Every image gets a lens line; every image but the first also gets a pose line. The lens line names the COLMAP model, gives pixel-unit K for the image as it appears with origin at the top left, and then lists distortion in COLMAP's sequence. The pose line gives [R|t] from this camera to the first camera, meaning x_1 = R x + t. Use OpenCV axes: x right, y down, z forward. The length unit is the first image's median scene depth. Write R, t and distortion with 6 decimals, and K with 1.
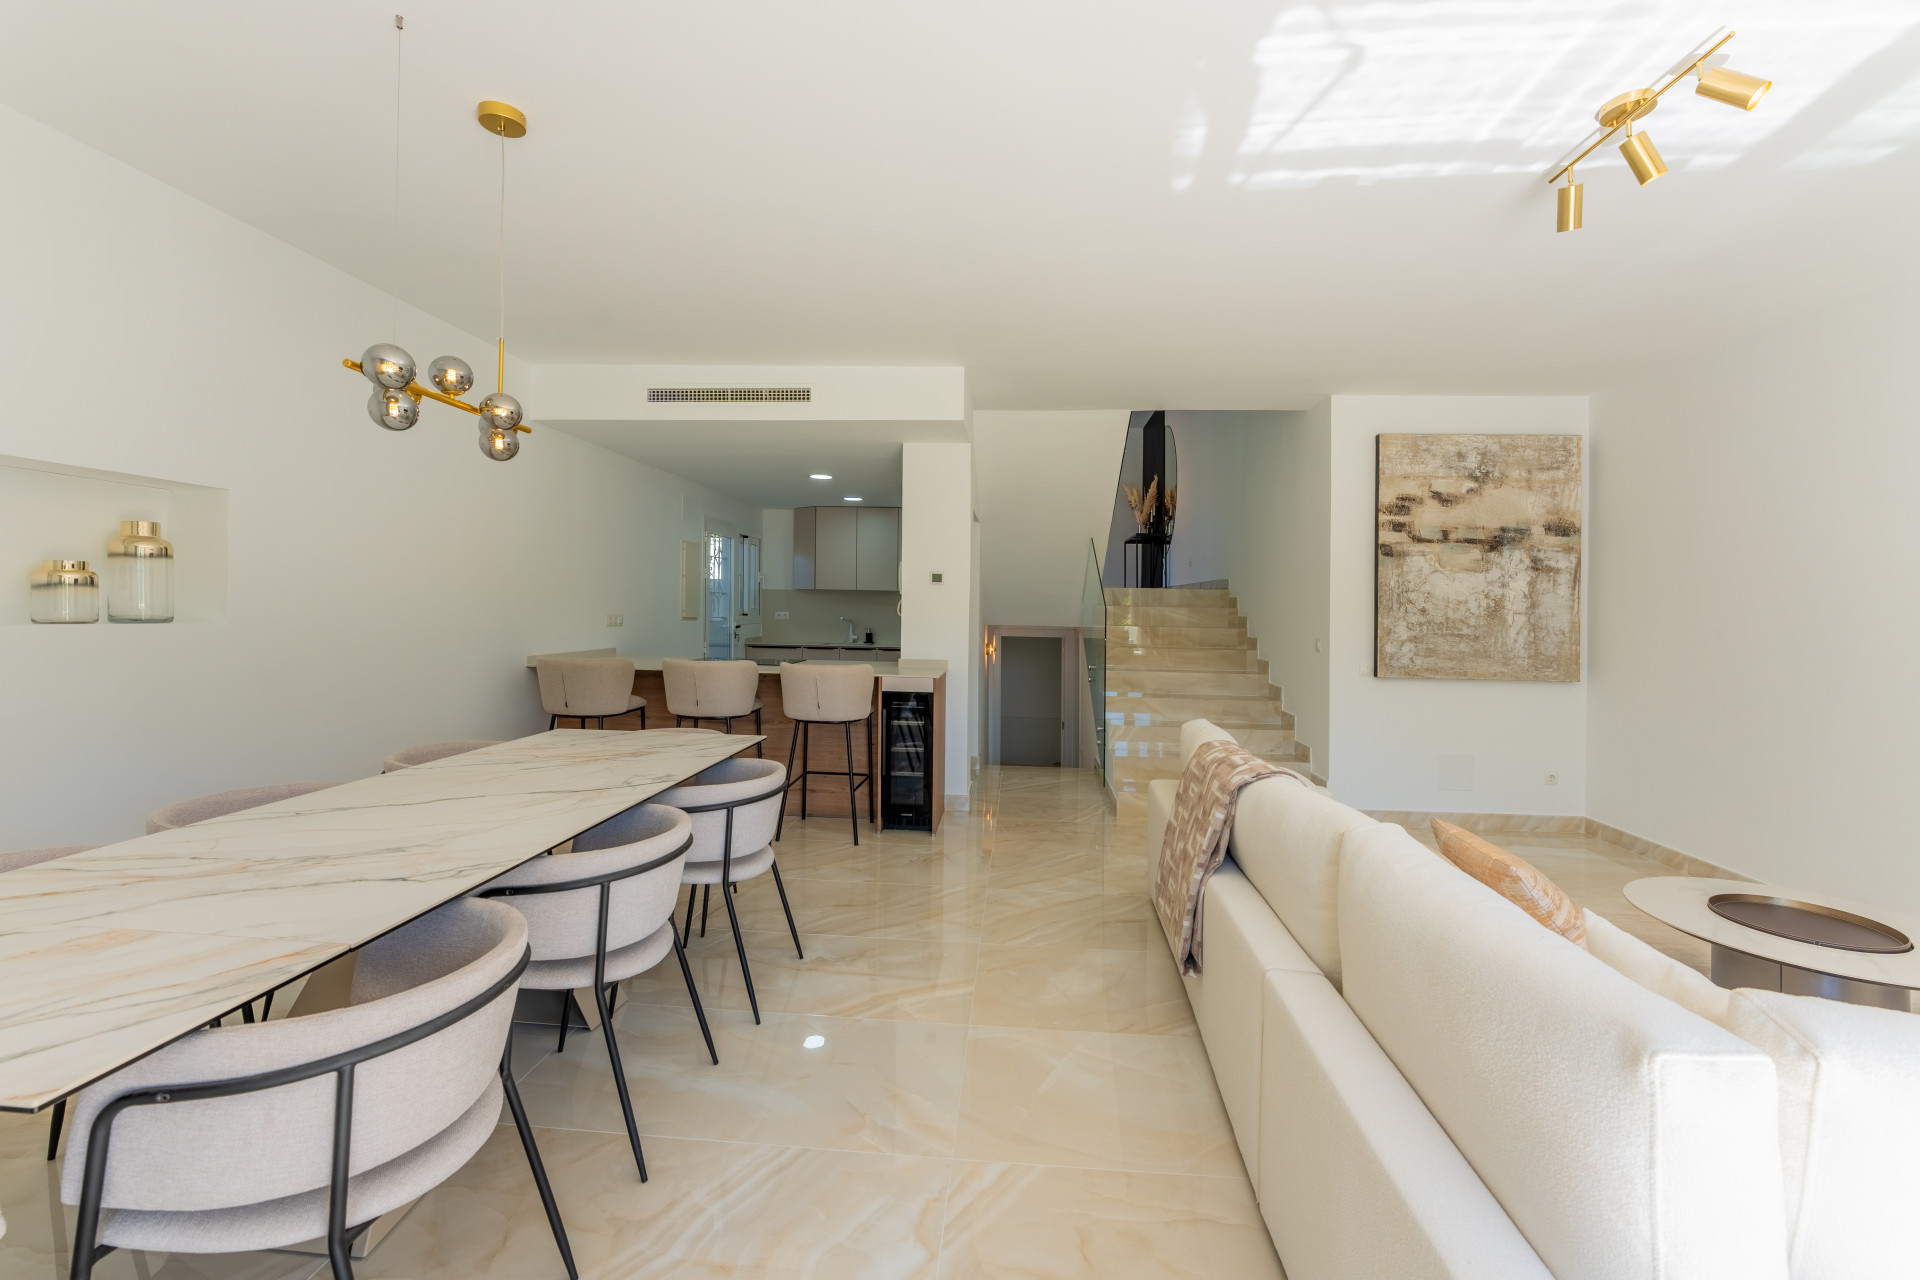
lens RADIAL K [[790.0, 0, 959.1], [0, 790.0, 603.6], [0, 0, 1]] dist [-0.000774, -0.000005]
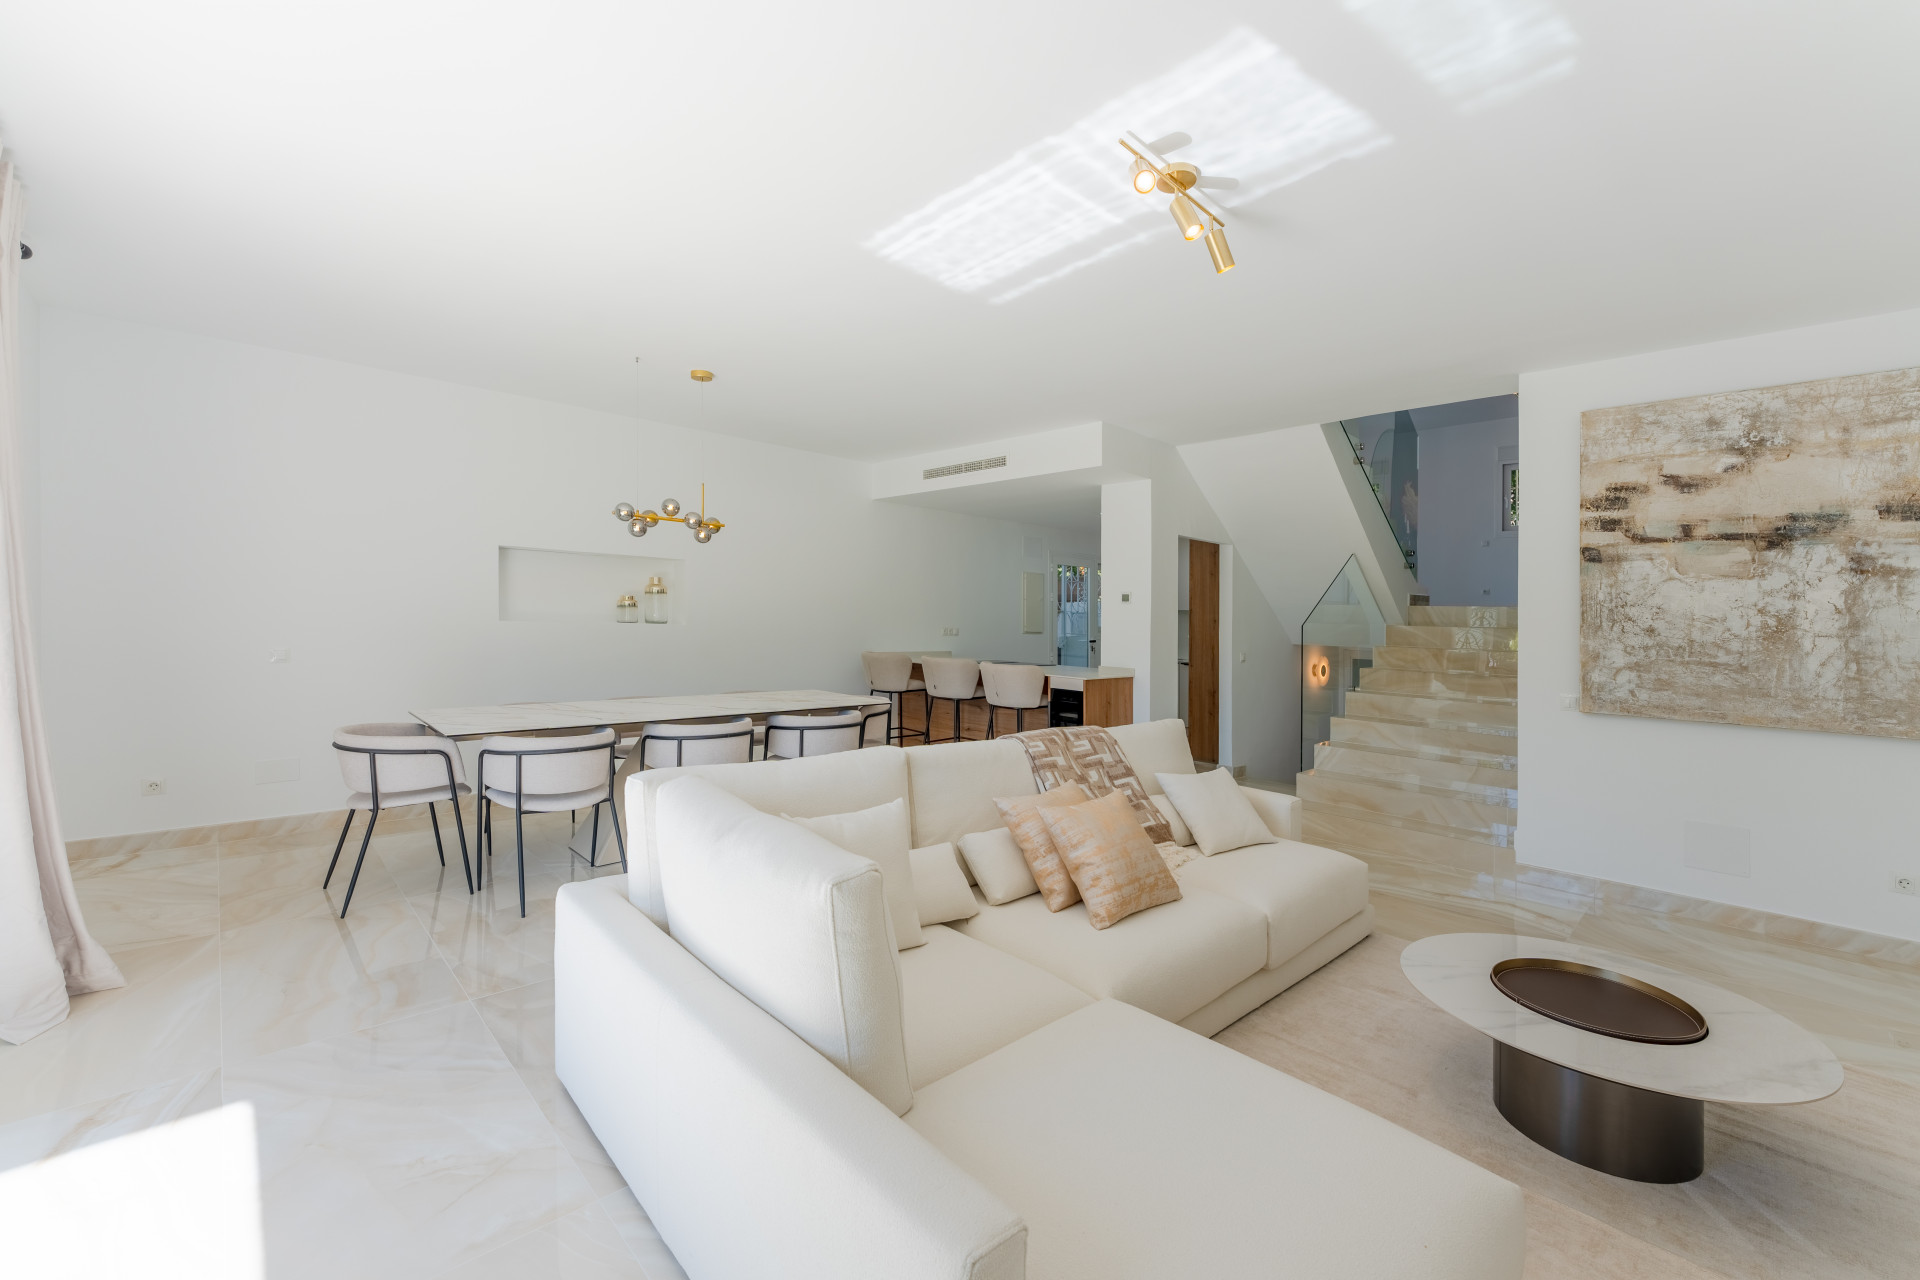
lens RADIAL K [[790.7, 0, 960.0], [0, 790.7, 640.0], [0, 0, 1]] dist [0.000770, 0.000202]
pose [[0.739543, 0.020623, -0.672794, 0.614087], [-0.011087, 0.999768, 0.018459, 0.011630], [0.673018, -0.006192, 0.739600, -0.031713]]
